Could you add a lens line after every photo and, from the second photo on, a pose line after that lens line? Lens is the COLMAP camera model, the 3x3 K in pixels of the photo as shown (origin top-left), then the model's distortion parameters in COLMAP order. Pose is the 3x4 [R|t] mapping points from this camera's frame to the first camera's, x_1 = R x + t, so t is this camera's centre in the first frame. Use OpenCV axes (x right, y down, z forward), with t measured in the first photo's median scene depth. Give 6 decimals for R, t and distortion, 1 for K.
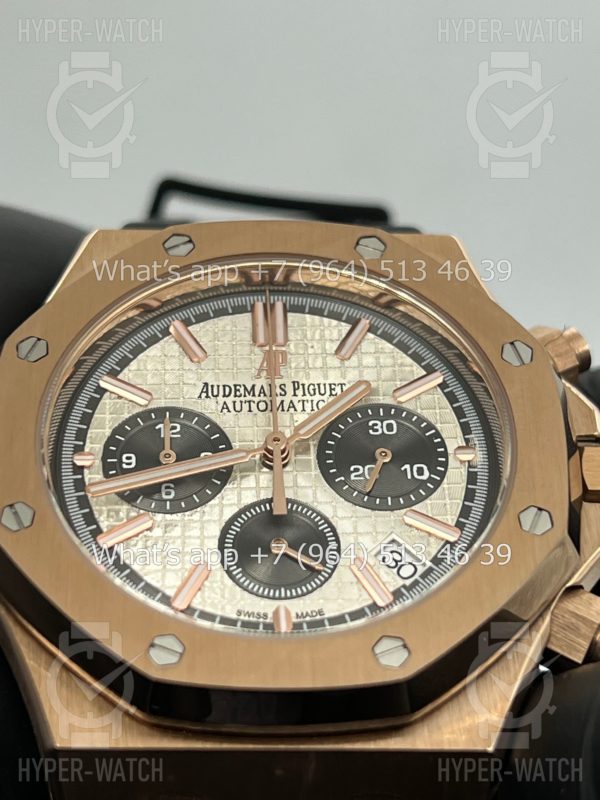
lens RADIAL K [[1919.8, 0, 300.0], [0, 1919.8, 400.0], [0, 0, 1]] dist [0.229729, -0.095317]
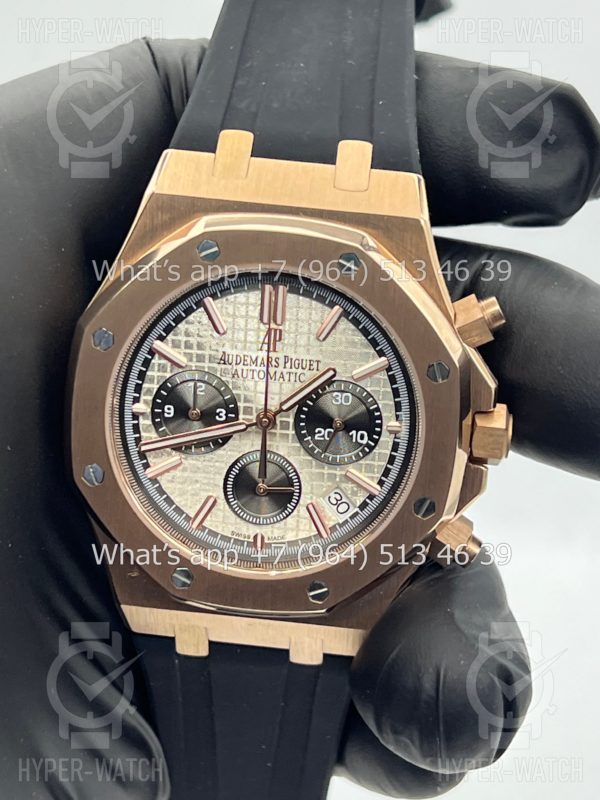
lens RADIAL K [[1919.8, 0, 300.0], [0, 1919.8, 400.0], [0, 0, 1]] dist [0.229729, -0.095317]
pose [[0.990234, 0.118613, -0.073261, 0.119664], [-0.026564, 0.676394, 0.736060, -1.069092], [0.136860, -0.726926, 0.672940, 0.010991]]
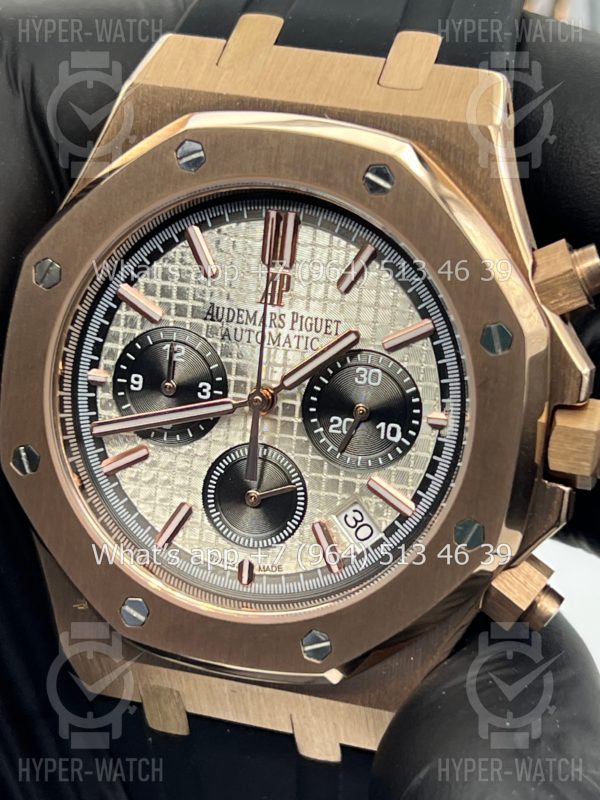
lens RADIAL K [[1919.8, 0, 300.0], [0, 1919.8, 400.0], [0, 0, 1]] dist [0.229729, -0.095317]
pose [[0.949686, 0.166516, -0.265271, 0.289574], [0.053540, 0.748184, 0.661328, -0.674887], [0.308593, -0.642257, 0.701624, 0.248831]]
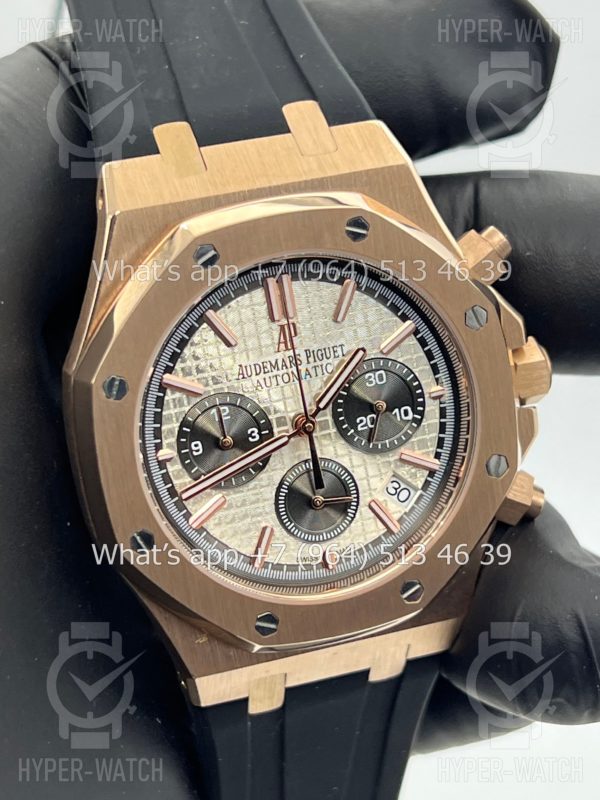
lens RADIAL K [[1919.8, 0, 300.0], [0, 1919.8, 400.0], [0, 0, 1]] dist [0.229729, -0.095317]
pose [[0.963978, -0.171554, 0.203265, -0.280154], [-0.027145, 0.696758, 0.716793, -0.928096], [-0.264595, -0.696490, 0.667002, 0.123528]]
